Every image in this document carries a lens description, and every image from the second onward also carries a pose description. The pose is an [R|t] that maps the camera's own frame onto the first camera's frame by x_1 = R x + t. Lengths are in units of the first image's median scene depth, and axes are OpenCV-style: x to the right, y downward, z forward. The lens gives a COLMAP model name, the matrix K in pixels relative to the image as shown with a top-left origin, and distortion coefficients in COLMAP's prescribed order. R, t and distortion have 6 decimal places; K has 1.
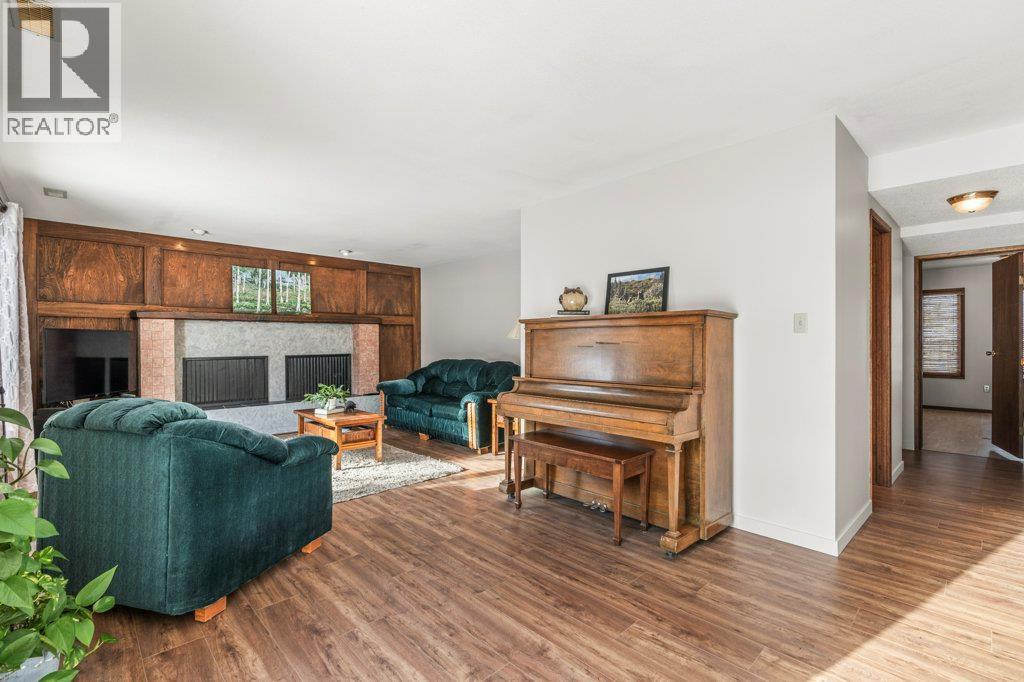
lens RADIAL K [[462.9, 0, 509.5], [0, 462.9, 341.9], [0, 0, 1]] dist [-0.002555, 0.001647]
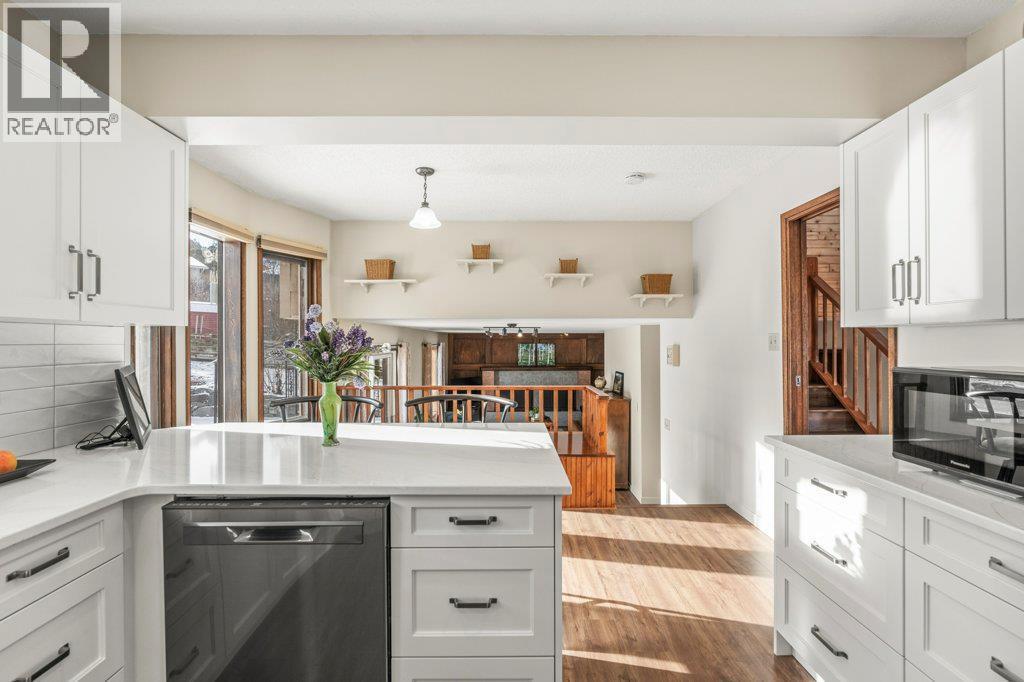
lens RADIAL K [[462.9, 0, 513.2], [0, 462.9, 339.3], [0, 0, 1]] dist [-0.002555, 0.001647]
pose [[0.725866, -0.000390, -0.687836, 0.803308], [0.000672, 1.000000, 0.000141, -0.178290], [0.687835, -0.000565, 0.725867, -0.525007]]
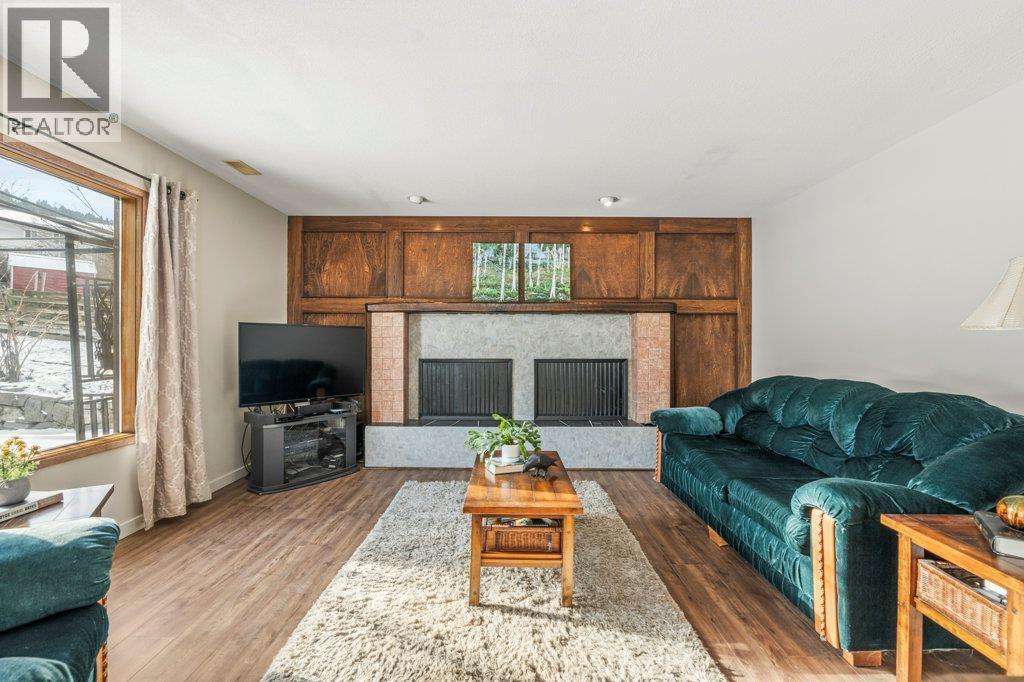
lens RADIAL K [[462.9, 0, 509.9], [0, 462.9, 341.9], [0, 0, 1]] dist [-0.002555, 0.001647]
pose [[0.725099, 0.004262, -0.688631, -0.009724], [-0.005343, 0.999986, 0.000563, 0.002383], [0.688624, 0.003271, 0.725112, 0.454838]]
